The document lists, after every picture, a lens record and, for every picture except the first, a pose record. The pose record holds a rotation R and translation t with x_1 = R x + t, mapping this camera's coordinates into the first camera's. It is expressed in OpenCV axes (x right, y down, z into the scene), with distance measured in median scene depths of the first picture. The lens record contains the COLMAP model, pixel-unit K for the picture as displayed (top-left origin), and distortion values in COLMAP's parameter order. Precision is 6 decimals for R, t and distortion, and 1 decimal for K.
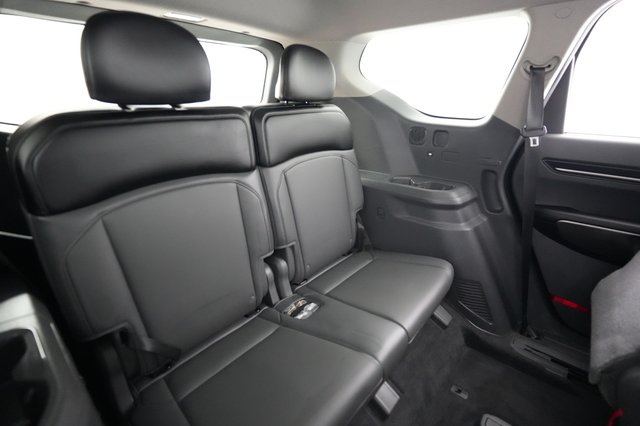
lens RADIAL K [[299.5, 0, 320.9], [0, 299.5, 222.8], [0, 0, 1]] dist [0.029012, 0.000066]
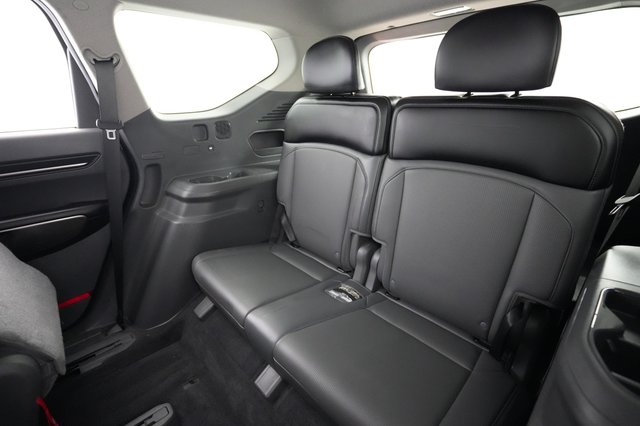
lens RADIAL K [[299.8, 0, 320.0], [0, 299.8, 213.0], [0, 0, 1]] dist [-0.036803, -0.000074]
pose [[-0.117010, 0.385323, -0.915333, 0.758733], [-0.346319, 0.847979, 0.401240, -0.322769], [0.930791, 0.363947, 0.034223, 0.770905]]
